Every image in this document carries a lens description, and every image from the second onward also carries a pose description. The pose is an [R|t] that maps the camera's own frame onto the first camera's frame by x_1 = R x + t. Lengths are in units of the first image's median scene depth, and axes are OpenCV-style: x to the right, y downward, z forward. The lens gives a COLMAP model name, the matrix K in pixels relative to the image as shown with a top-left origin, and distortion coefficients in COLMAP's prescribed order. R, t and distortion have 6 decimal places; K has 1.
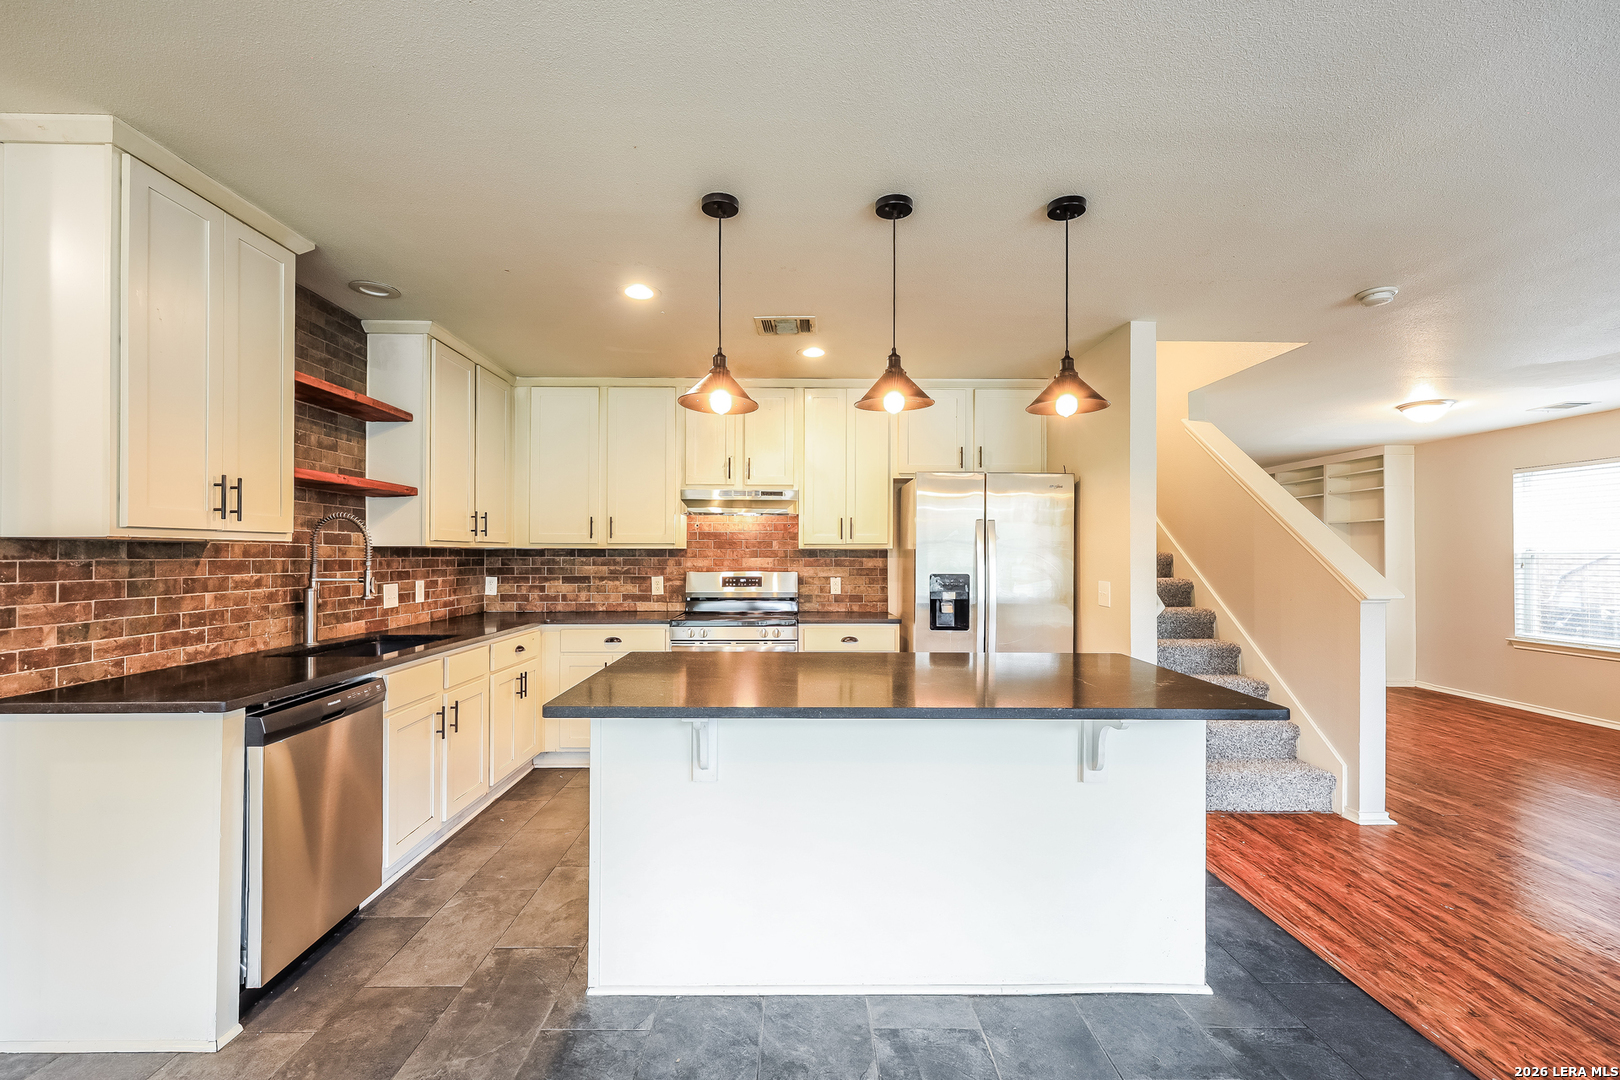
lens RADIAL K [[705.9, 0, 806.9], [0, 705.9, 546.0], [0, 0, 1]] dist [0.001084, -0.000043]
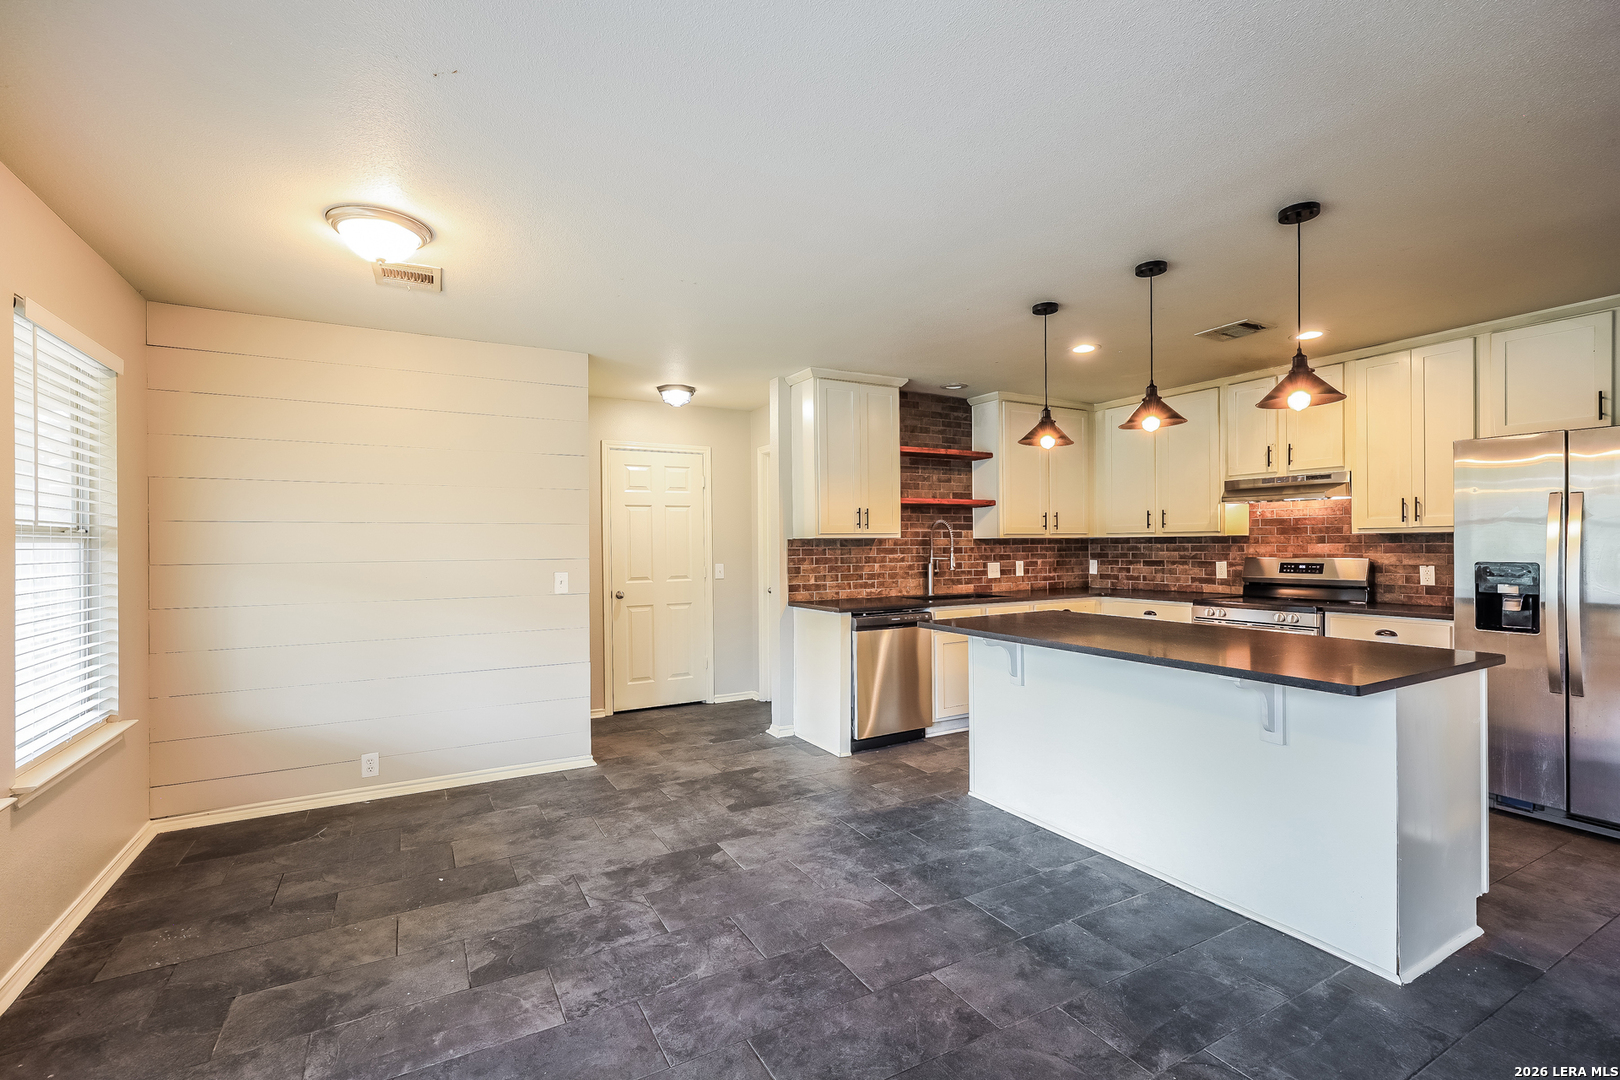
lens RADIAL K [[723.5, 0, 811.2], [0, 723.5, 544.1], [0, 0, 1]] dist [0.003586, 0.000096]
pose [[0.479368, -0.007712, -0.877580, 0.641443], [0.020828, 0.999780, 0.002592, 0.000850], [0.877367, -0.019521, 0.479423, -0.114113]]
